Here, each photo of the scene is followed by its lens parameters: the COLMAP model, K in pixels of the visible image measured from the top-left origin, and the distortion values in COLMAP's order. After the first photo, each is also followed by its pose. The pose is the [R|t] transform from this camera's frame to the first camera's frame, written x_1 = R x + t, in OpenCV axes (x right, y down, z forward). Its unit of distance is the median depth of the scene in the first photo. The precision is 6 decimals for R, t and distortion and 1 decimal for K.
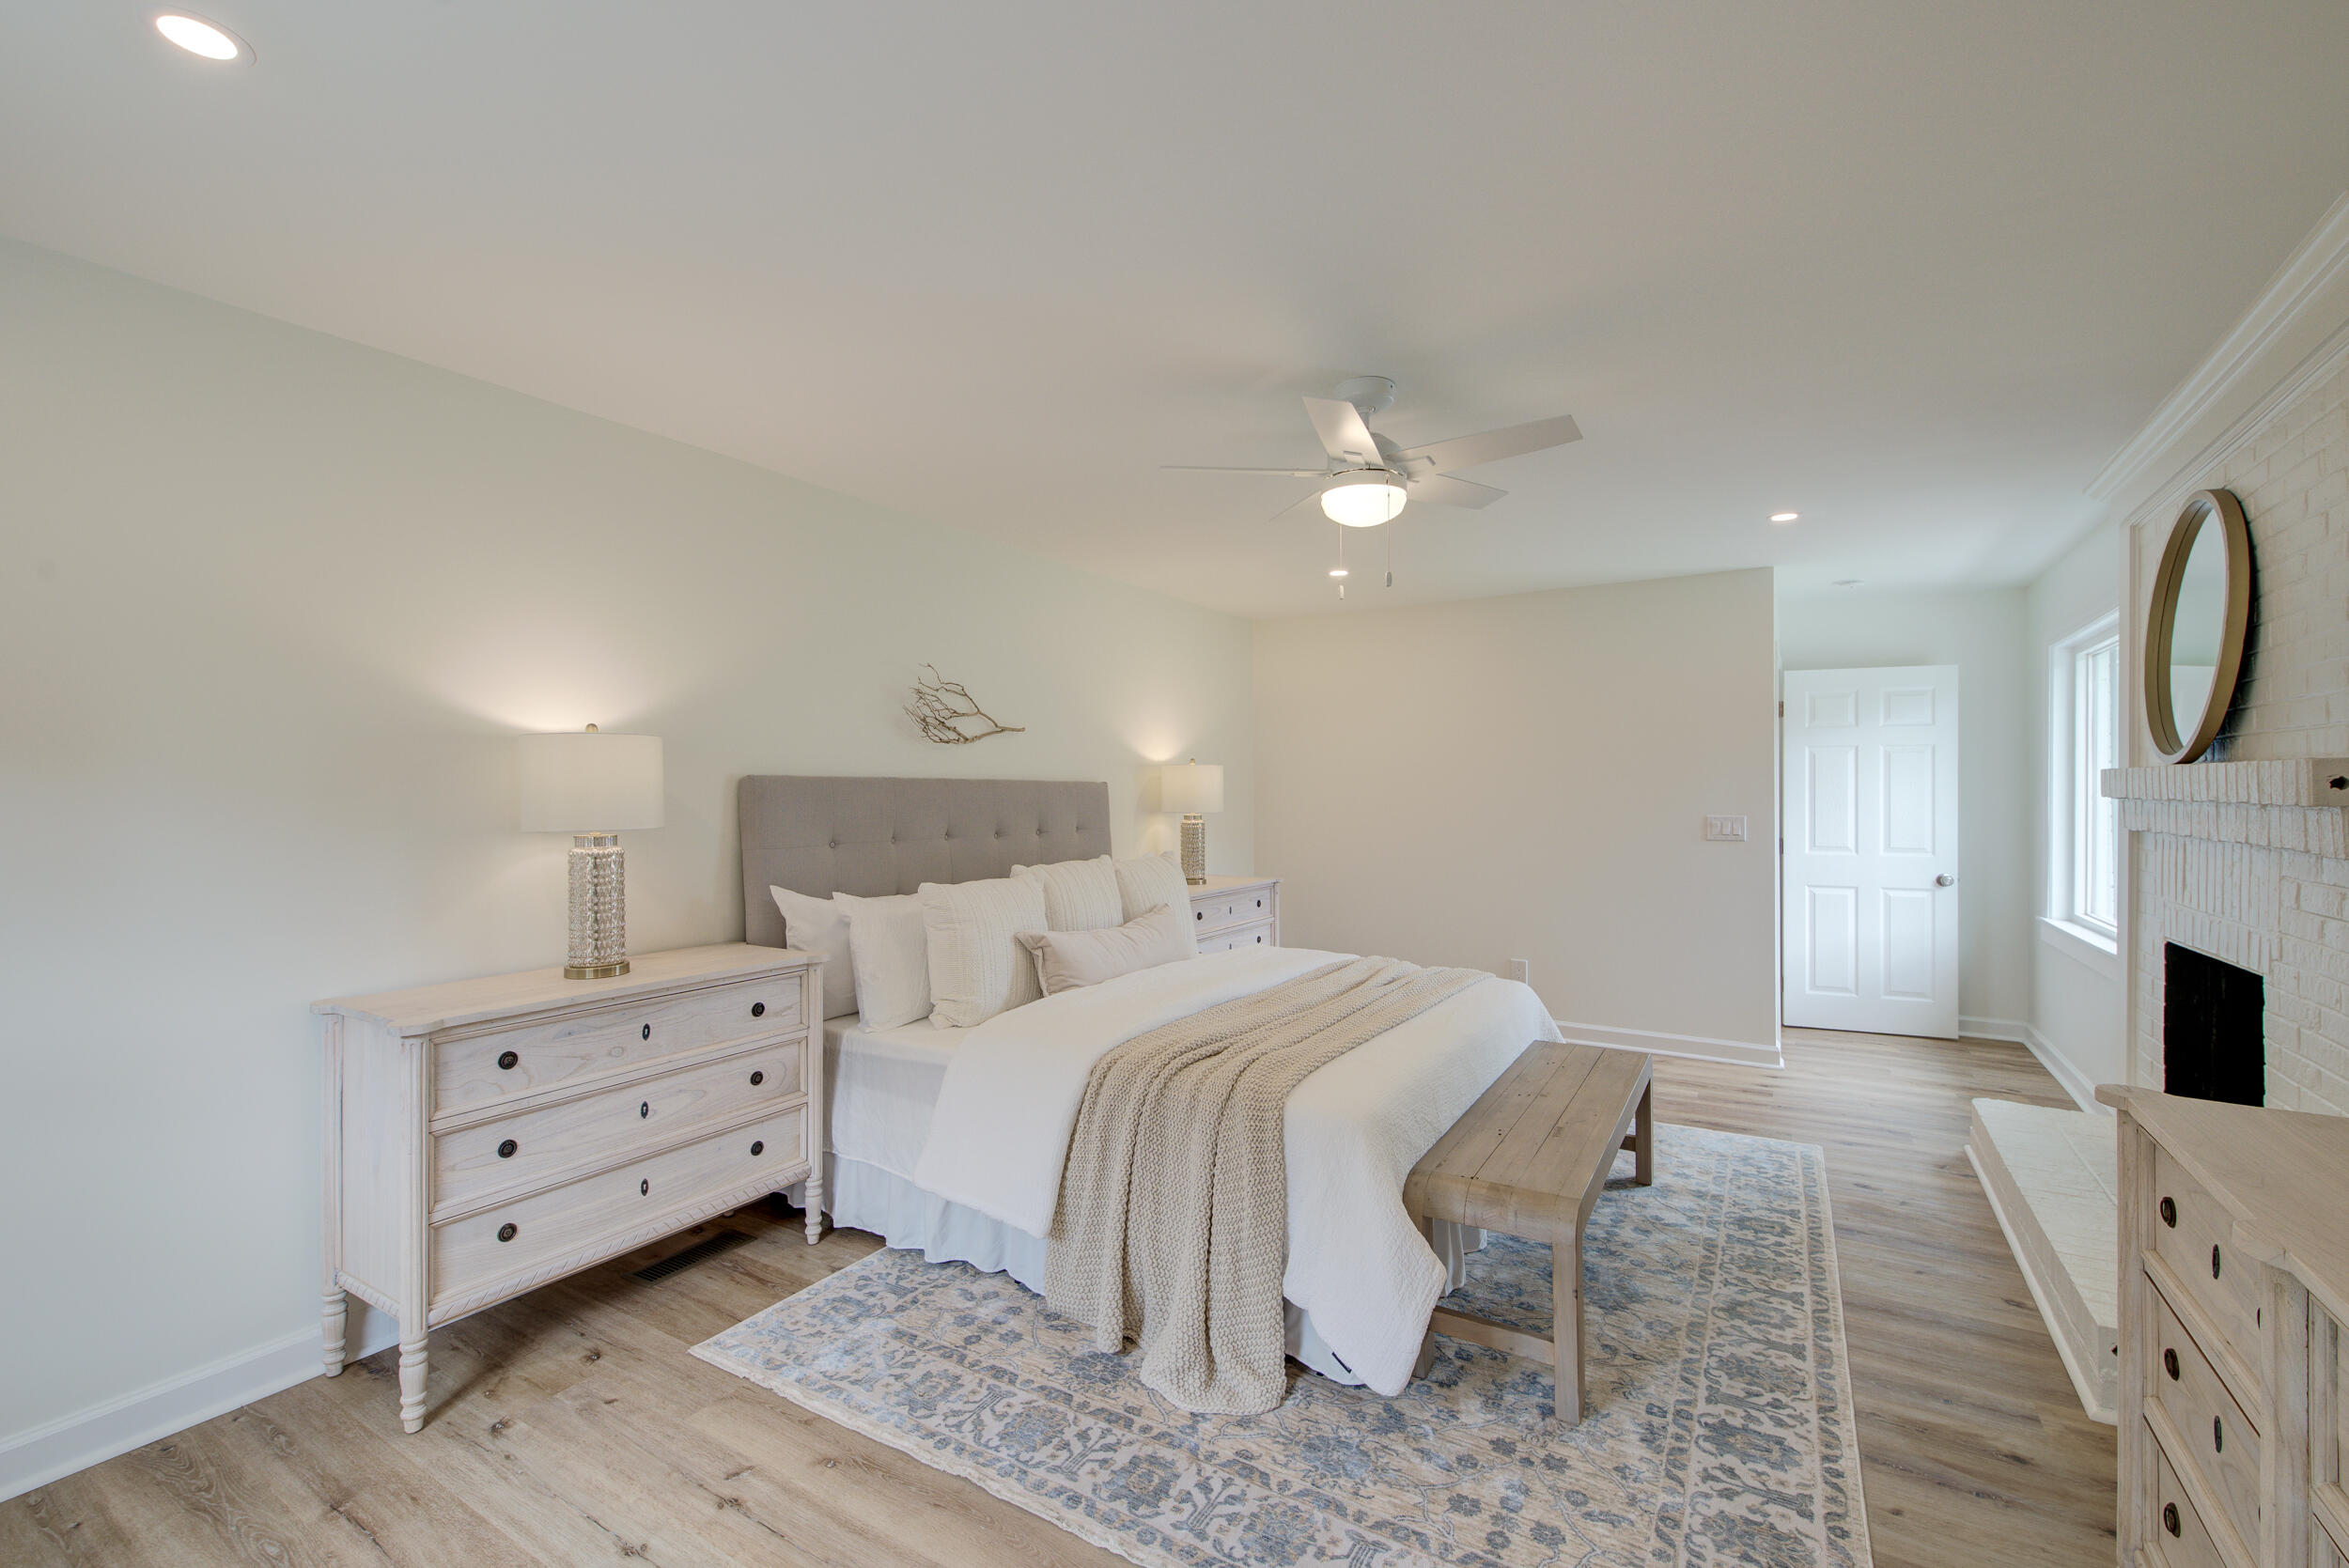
lens RADIAL K [[990.8, 0, 1176.4], [0, 990.8, 789.2], [0, 0, 1]] dist [0.014384, -0.006106]
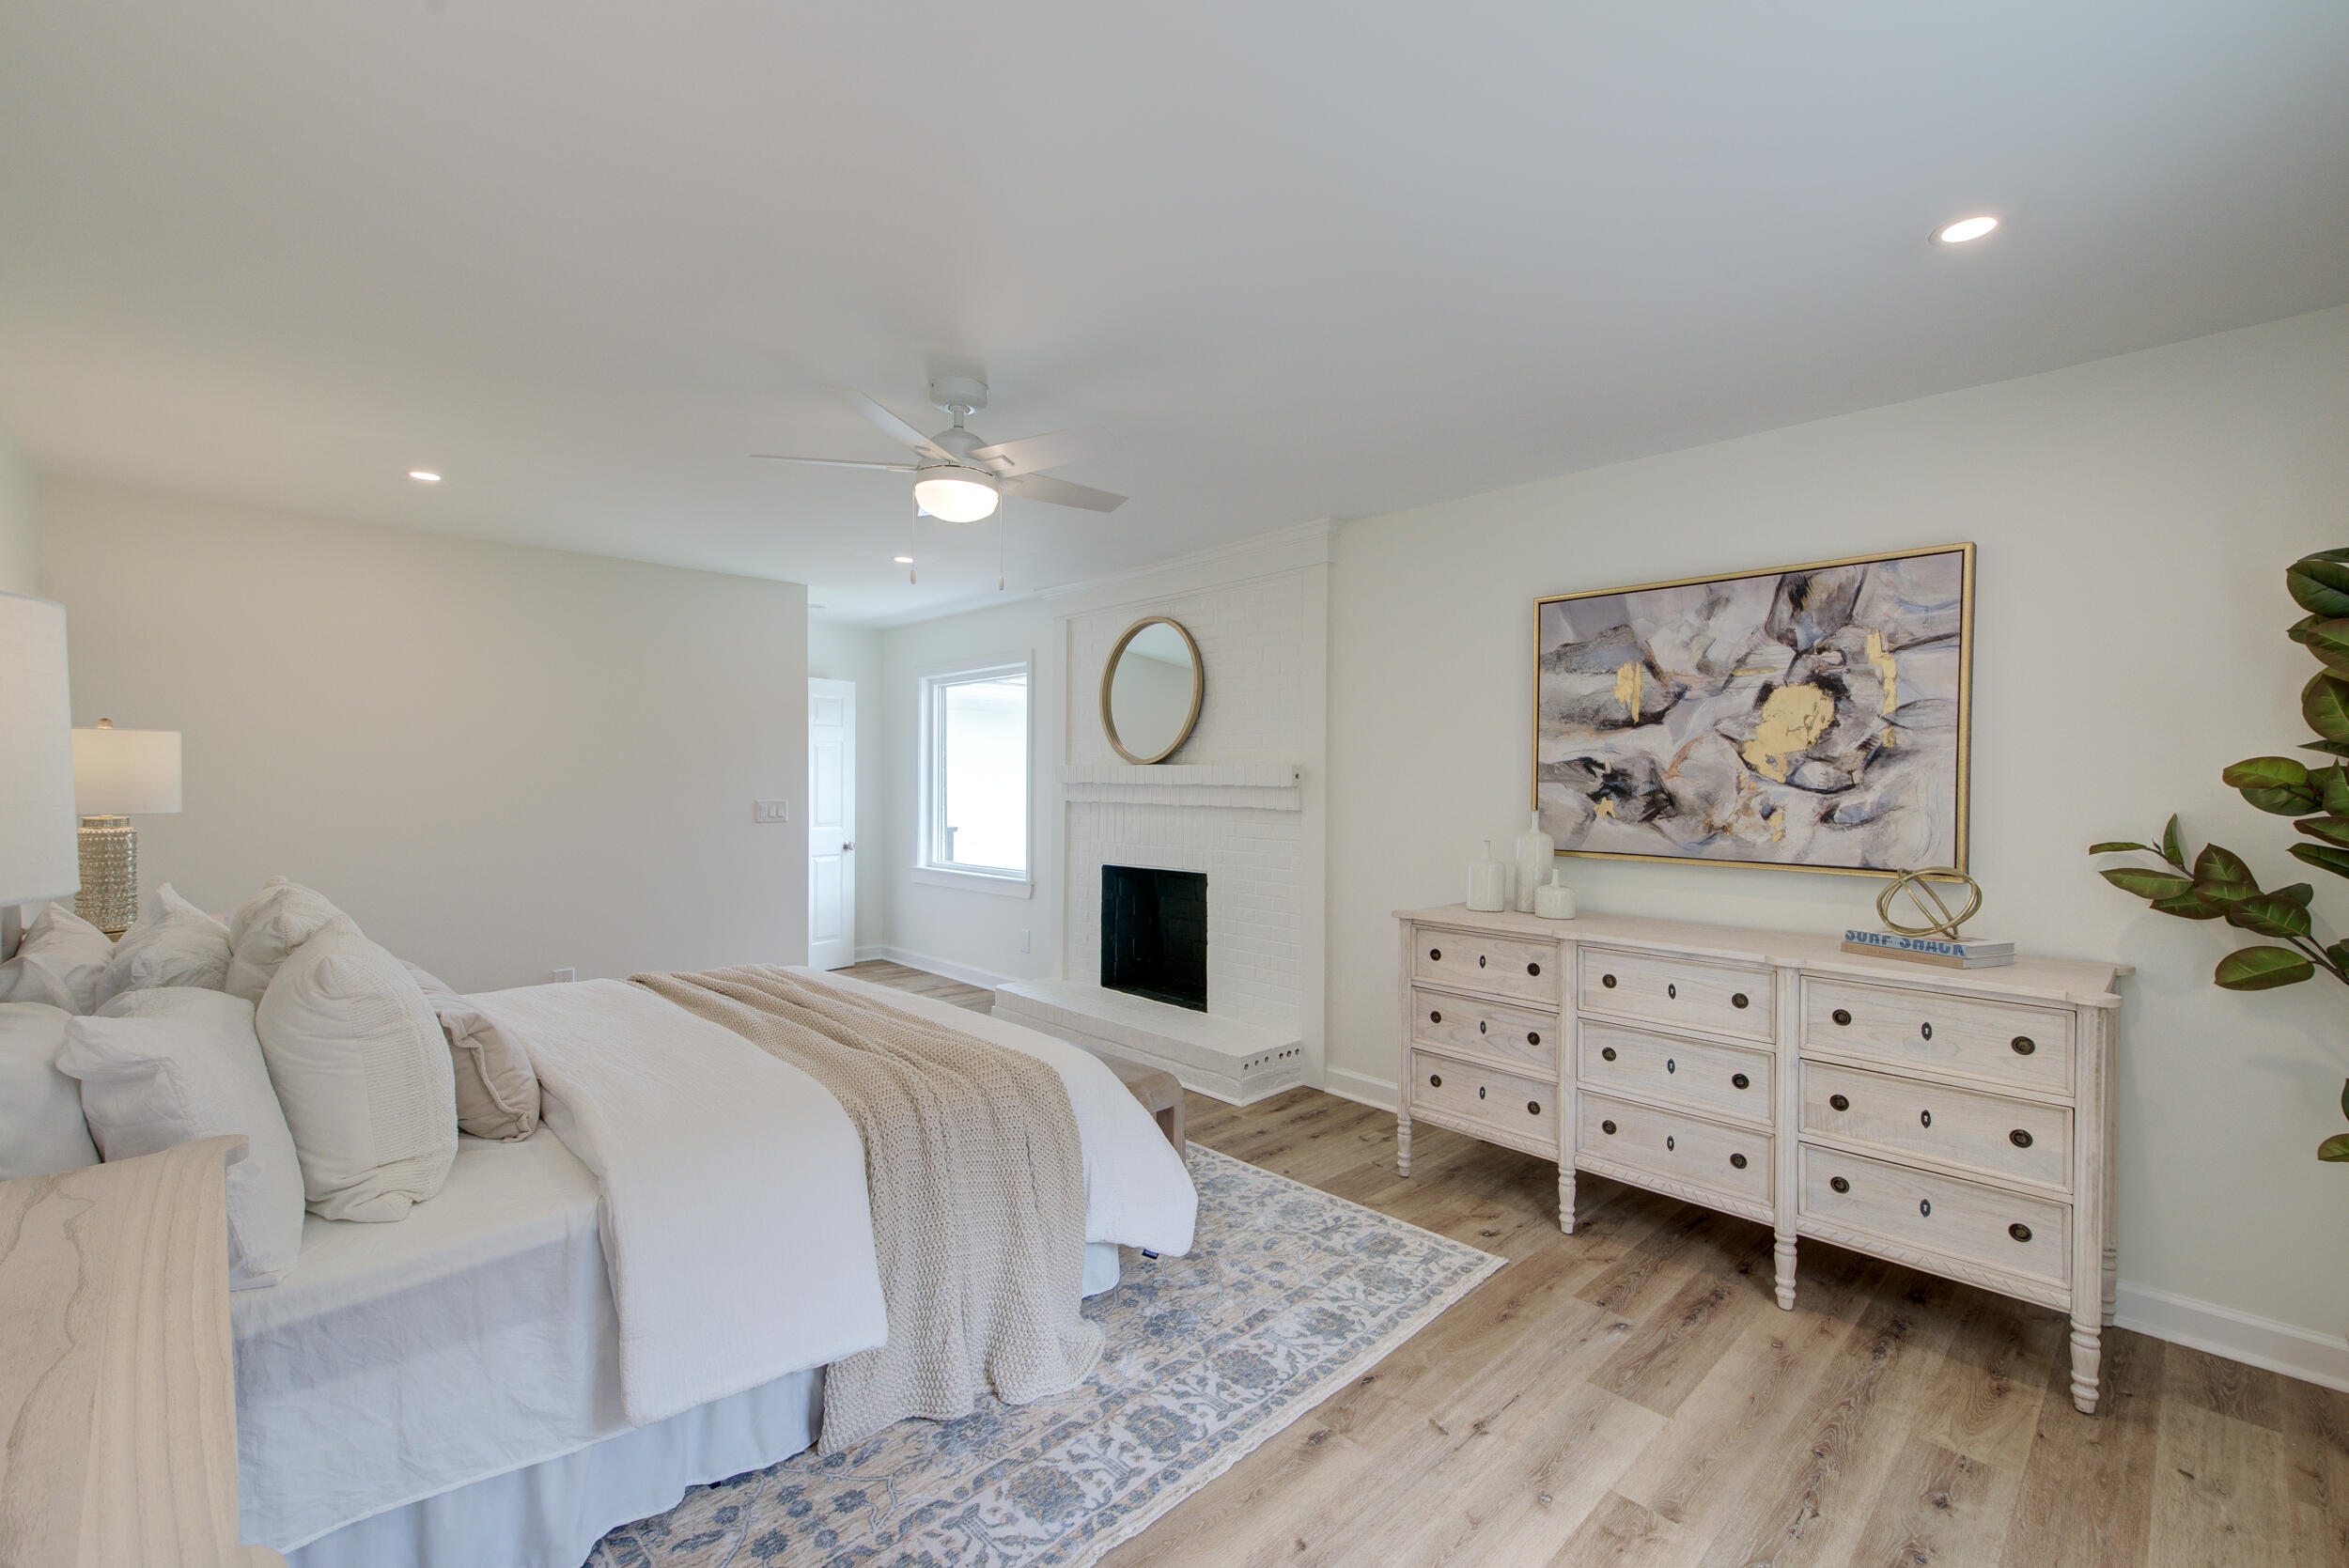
lens RADIAL K [[996.3, 0, 1174.5], [0, 996.3, 784.0], [0, 0, 1]] dist [0.074307, -0.041780]
pose [[0.245219, -0.005948, 0.969449, -0.734508], [-0.006206, 0.999951, 0.007704, -0.004026], [-0.969448, -0.007905, 0.245170, 0.487726]]
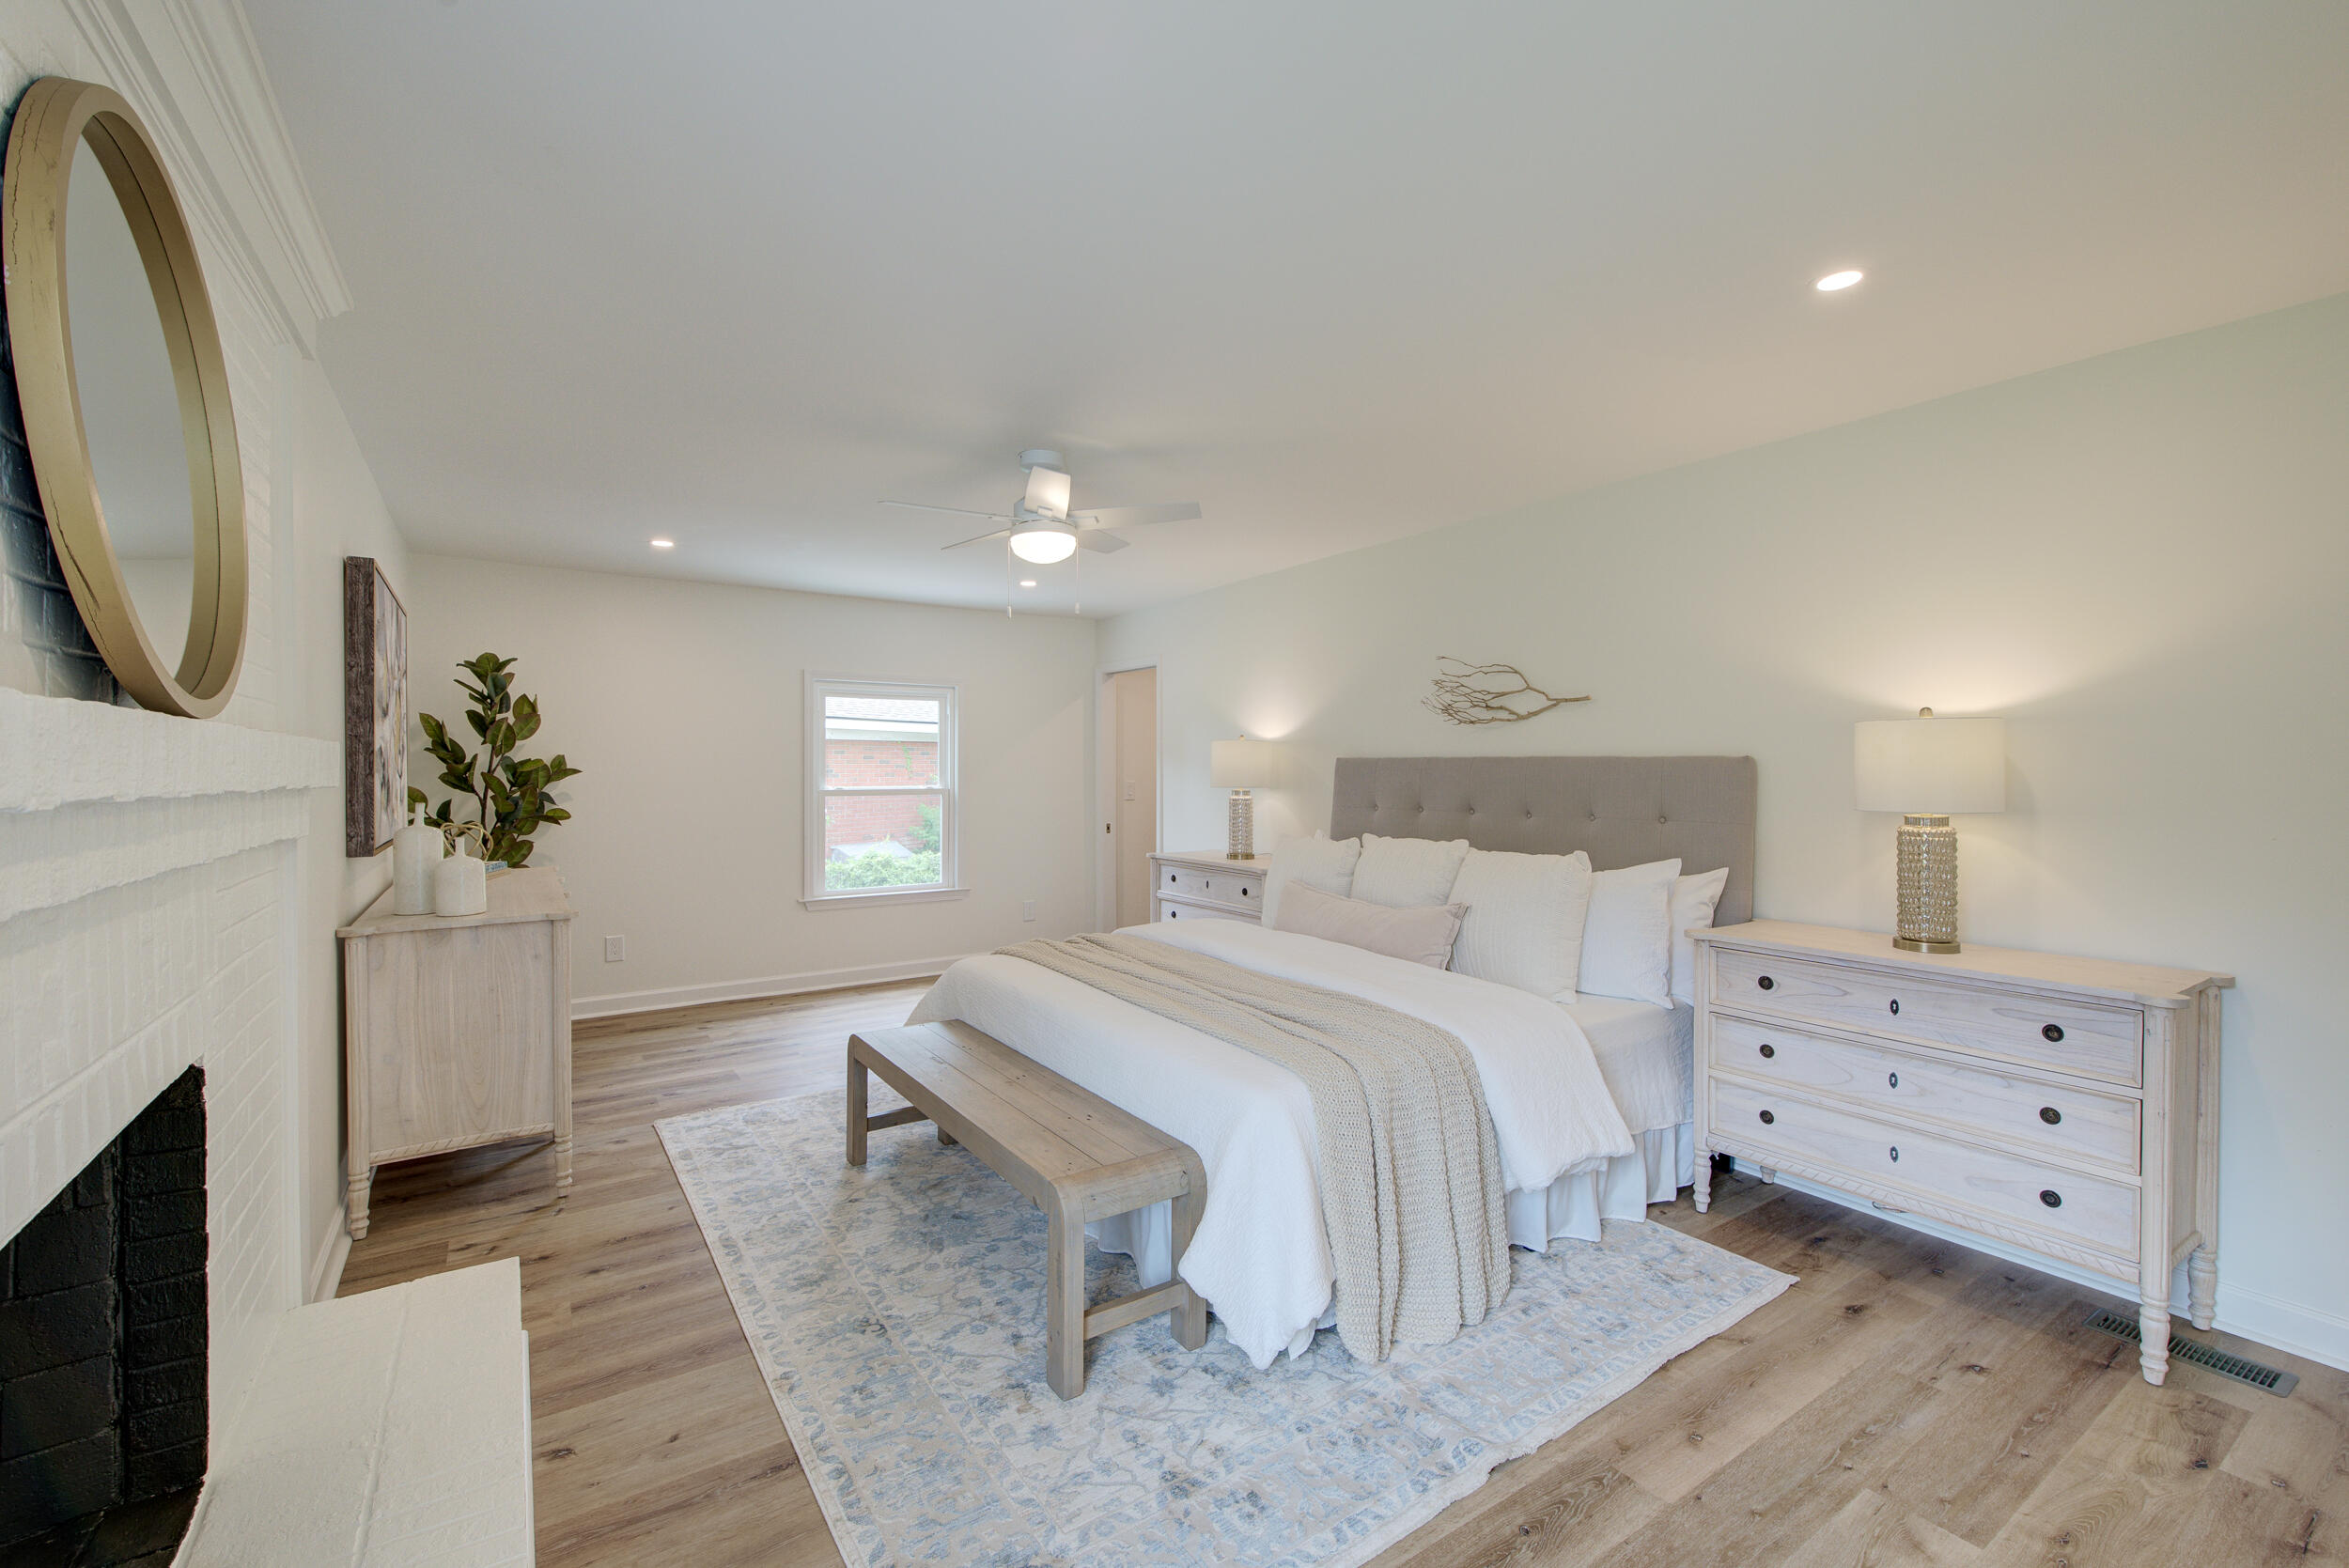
lens RADIAL K [[990.8, 0, 1176.4], [0, 990.8, 789.2], [0, 0, 1]] dist [0.014384, -0.006106]
pose [[-0.412239, 0.024293, -0.910752, 1.210155], [0.003418, 0.999679, 0.025118, -0.005874], [0.911069, 0.007241, -0.412189, 1.583741]]
